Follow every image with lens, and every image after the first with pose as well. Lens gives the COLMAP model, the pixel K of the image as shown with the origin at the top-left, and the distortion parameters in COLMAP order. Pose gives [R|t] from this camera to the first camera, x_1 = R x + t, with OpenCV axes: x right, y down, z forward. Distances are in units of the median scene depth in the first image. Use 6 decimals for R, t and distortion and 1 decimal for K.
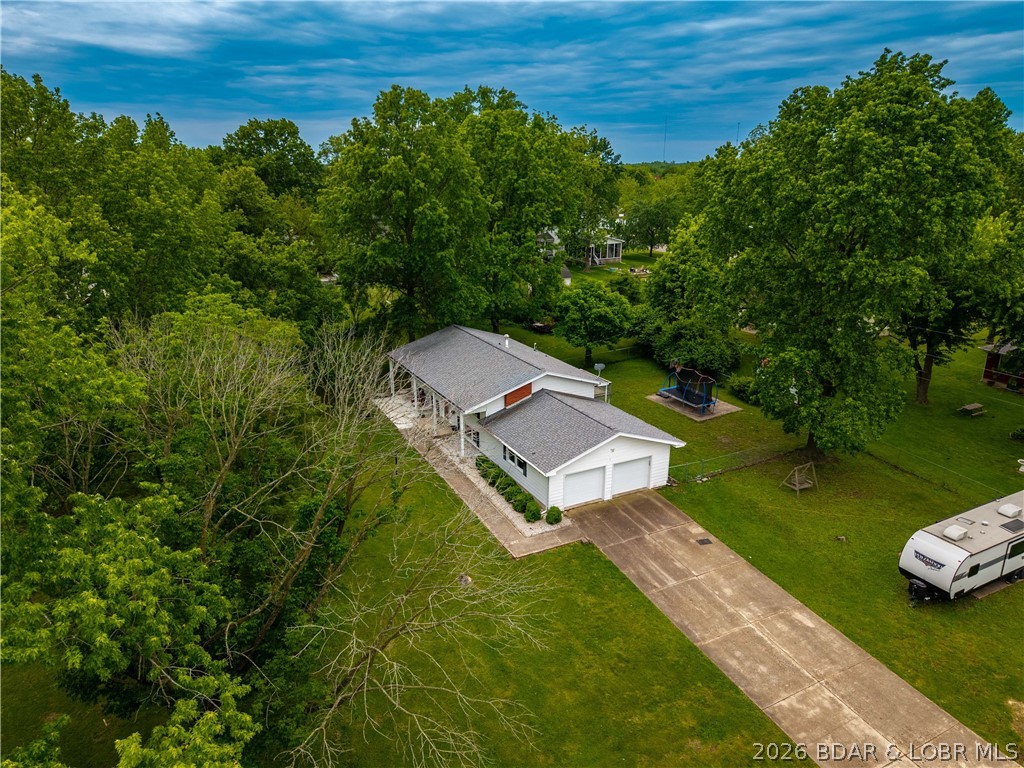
lens RADIAL K [[699.5, 0, 511.0], [0, 699.5, 380.6], [0, 0, 1]] dist [0.001504, -0.004383]
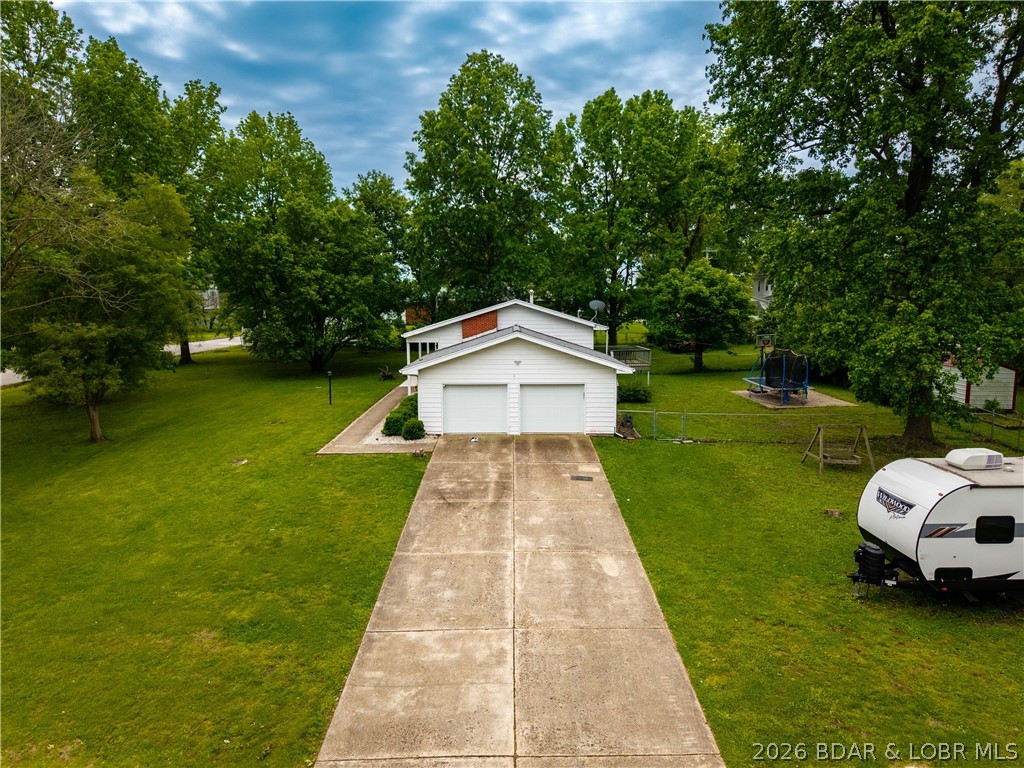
lens RADIAL K [[696.2, 0, 512.2], [0, 696.2, 389.7], [0, 0, 1]] dist [0.008481, -0.006672]
pose [[0.887071, 0.051053, -0.458801, 0.533668], [-0.132740, 0.980101, -0.147588, 0.264706], [0.442137, 0.191822, 0.876196, 0.403504]]
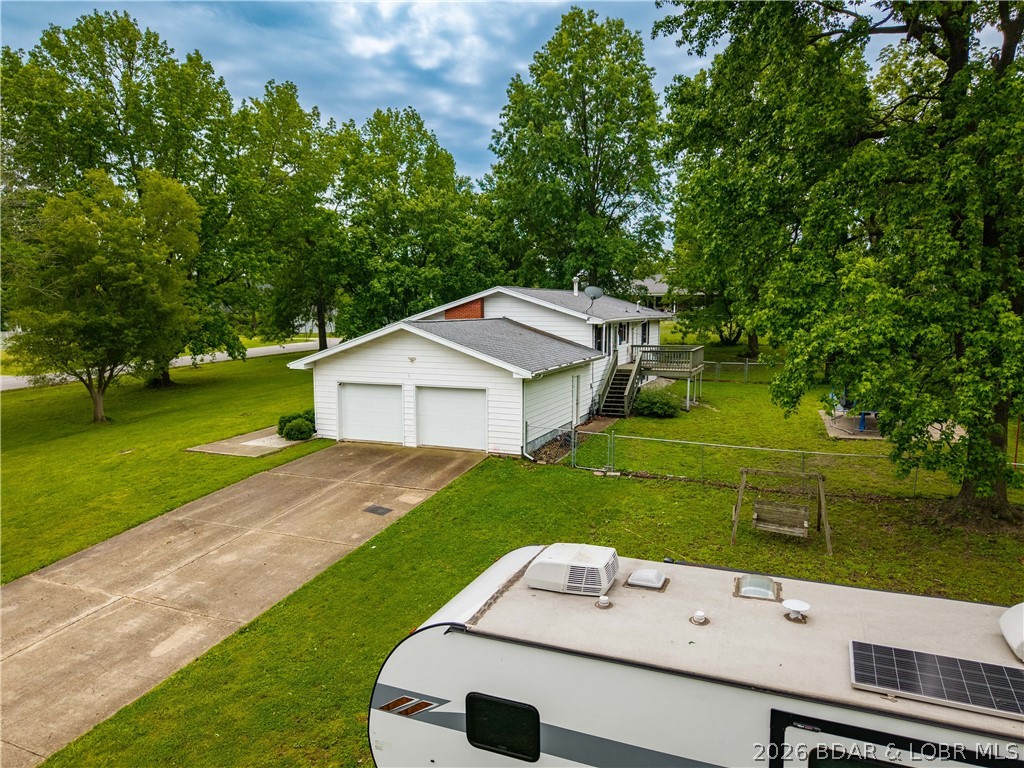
lens RADIAL K [[699.5, 0, 511.0], [0, 699.5, 380.6], [0, 0, 1]] dist [0.001504, -0.004383]
pose [[0.631401, 0.078031, -0.771521, 0.748666], [-0.225248, 0.970482, -0.086186, 0.168613], [0.742022, 0.228202, 0.630339, 0.764497]]
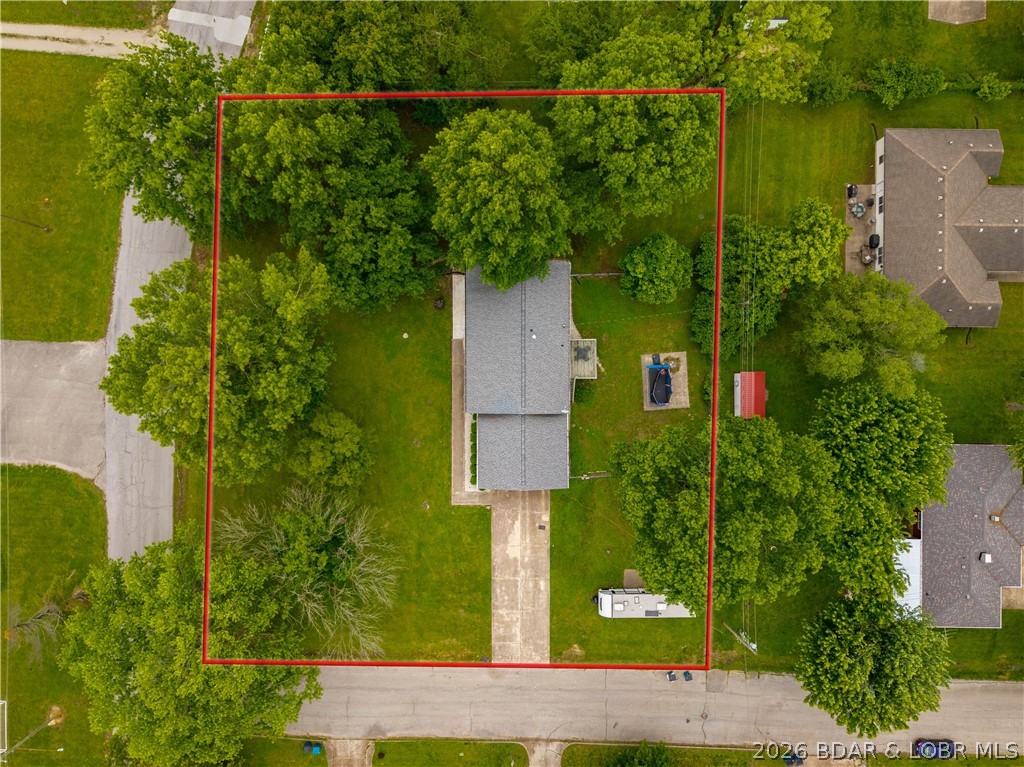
lens RADIAL K [[696.2, 0, 512.2], [0, 696.2, 389.2], [0, 0, 1]] dist [0.008481, -0.006672]
pose [[0.887482, 0.460696, 0.011643, -0.016971], [-0.146075, 0.257255, 0.955239, -1.919229], [0.437080, -0.849458, 0.295605, 0.729827]]
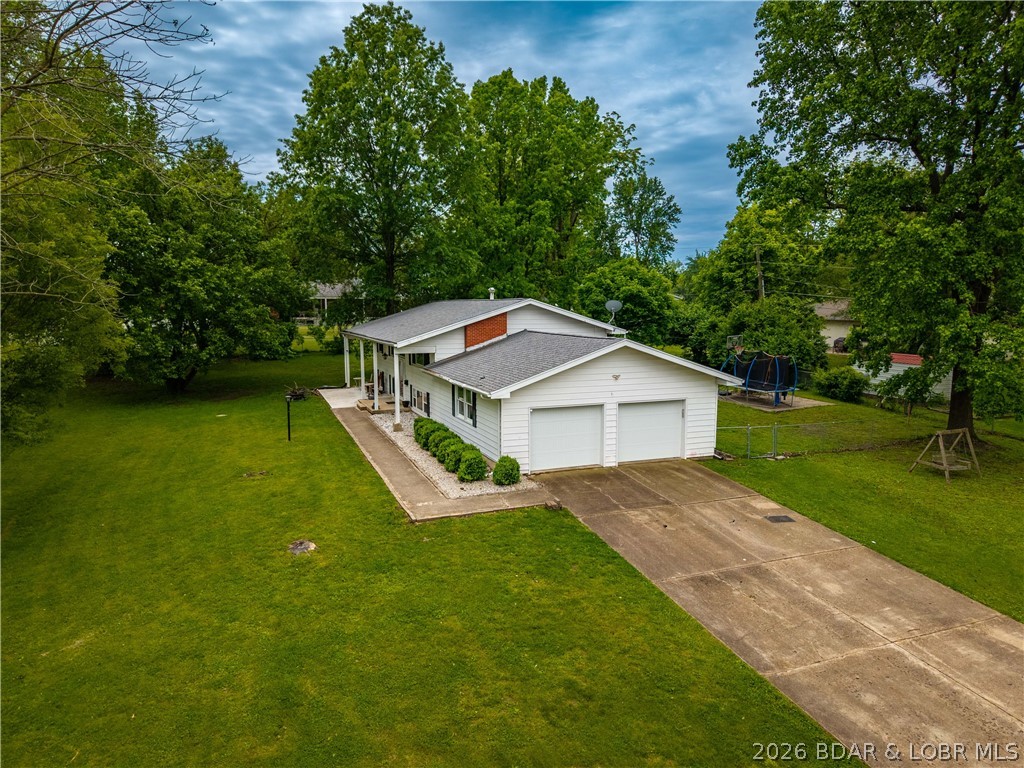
lens RADIAL K [[696.2, 0, 512.2], [0, 696.2, 389.7], [0, 0, 1]] dist [0.008481, -0.006672]
pose [[0.994636, 0.008561, -0.103081, 0.132585], [-0.026747, 0.983962, -0.176363, 0.242603], [0.099918, 0.178174, 0.978913, 0.460634]]
